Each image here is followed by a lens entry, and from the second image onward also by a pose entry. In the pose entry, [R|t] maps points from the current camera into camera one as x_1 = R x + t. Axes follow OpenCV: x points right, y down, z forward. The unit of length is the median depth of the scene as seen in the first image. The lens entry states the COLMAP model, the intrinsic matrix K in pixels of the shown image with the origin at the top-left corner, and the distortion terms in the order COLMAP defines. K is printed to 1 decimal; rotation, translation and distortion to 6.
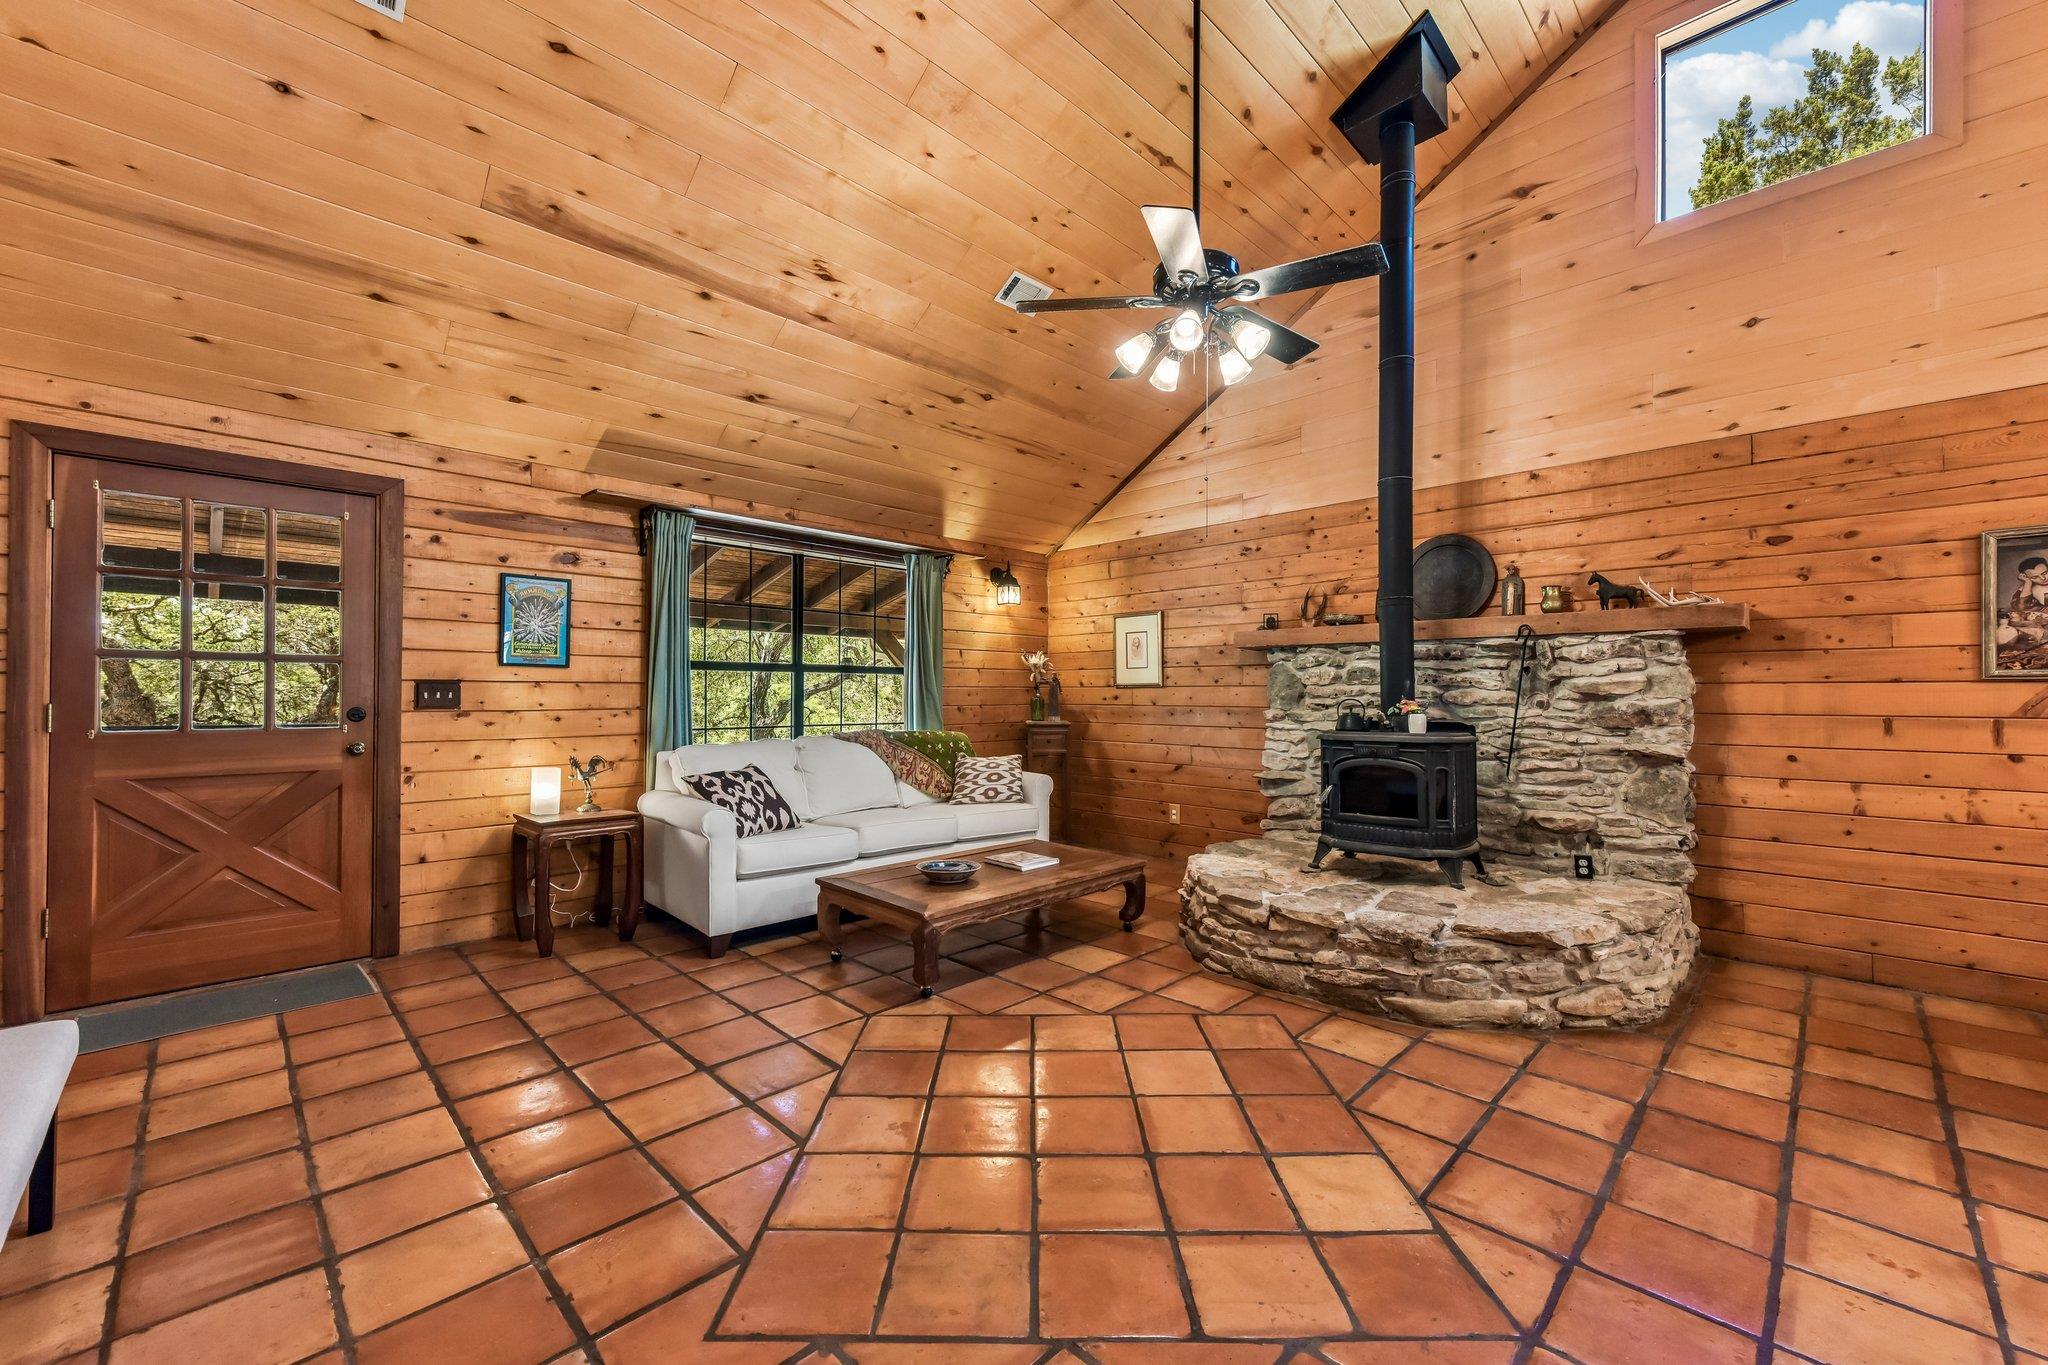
lens RADIAL K [[811.6, 0, 1019.5], [0, 811.6, 687.6], [0, 0, 1]] dist [0.002339, -0.000967]
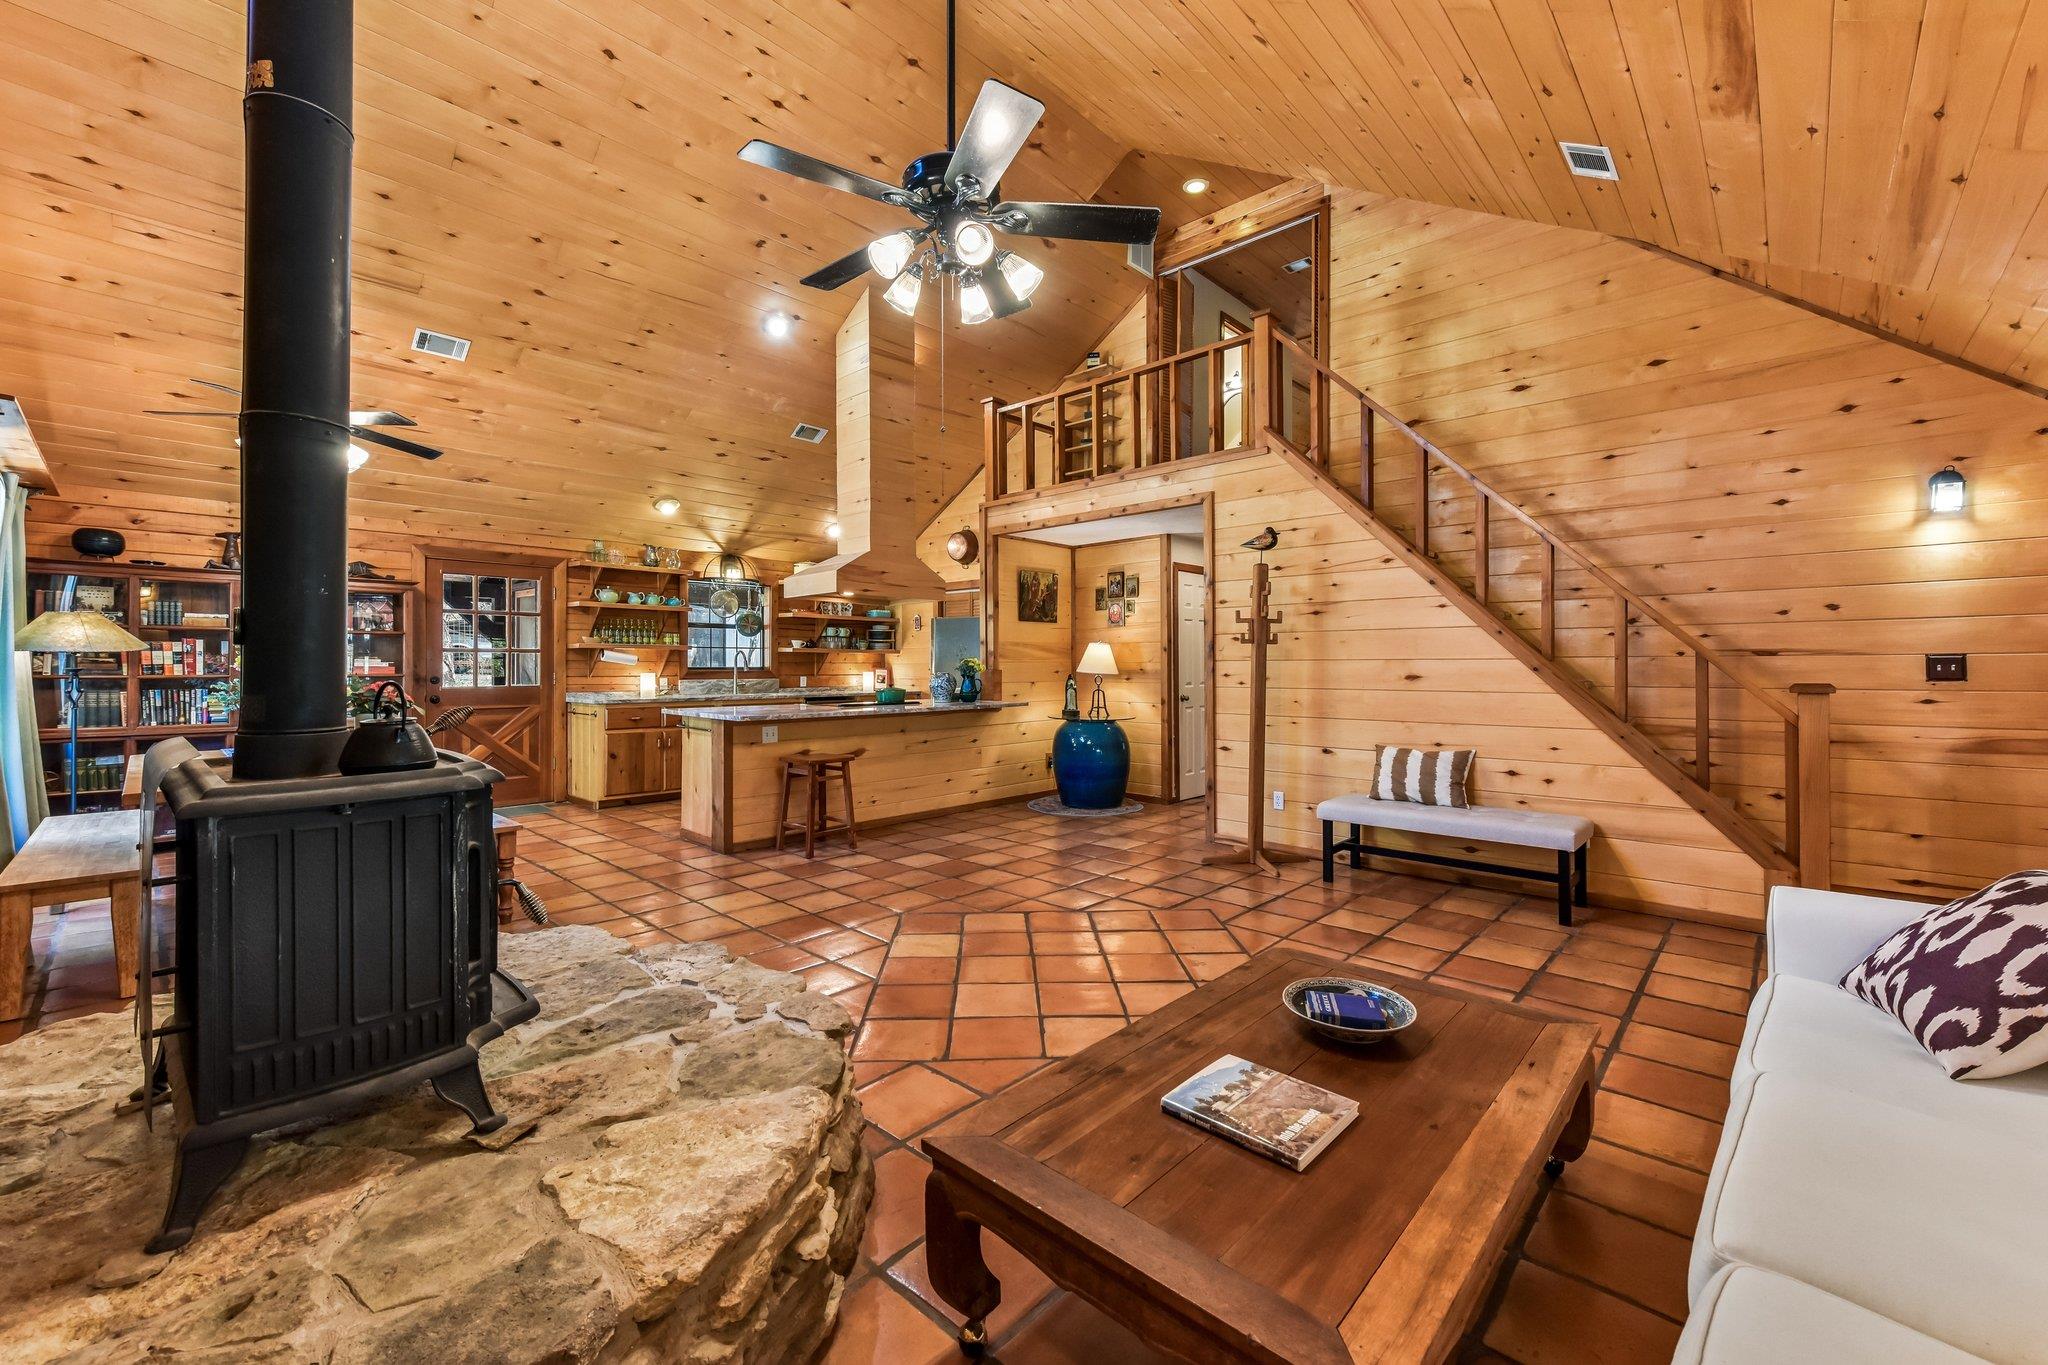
lens RADIAL K [[811.6, 0, 1026.9], [0, 811.6, 666.8], [0, 0, 1]] dist [0.002339, -0.000967]
pose [[-0.998946, -0.003099, -0.045786, 0.134054], [-0.002550, 0.999924, -0.012031, 0.012862], [0.045820, -0.011902, -0.998879, 1.421431]]
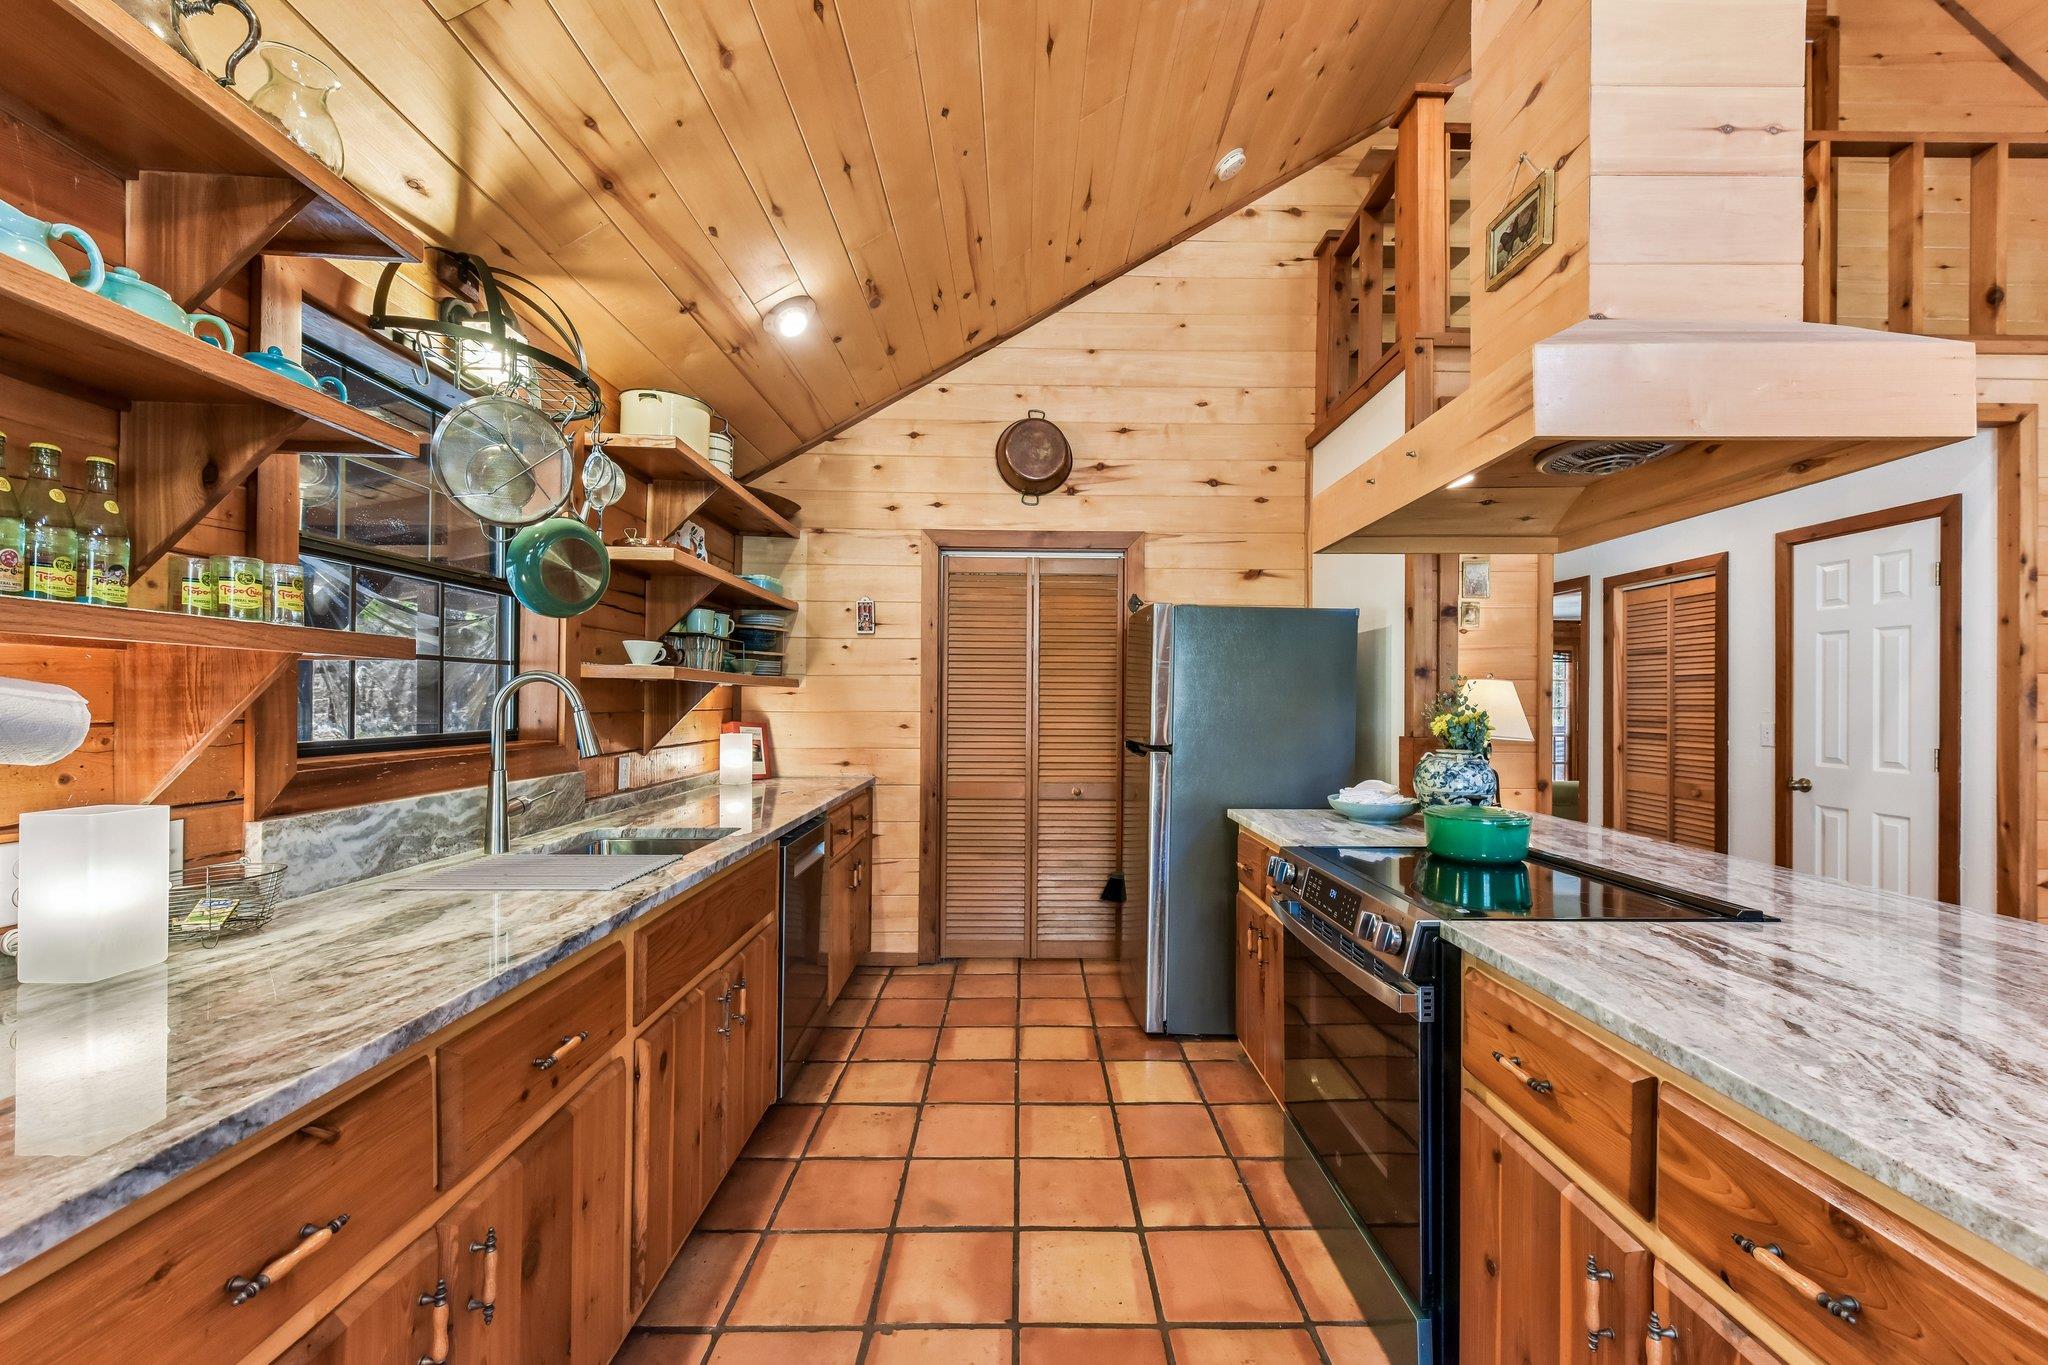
lens RADIAL K [[811.6, 0, 1038.6], [0, 811.6, 698.6], [0, 0, 1]] dist [0.002339, -0.000967]
pose [[-0.688750, -0.009864, -0.724932, 0.929544], [-0.000196, 0.999910, -0.013420, -0.027802], [0.724999, -0.009101, -0.688690, -0.127774]]
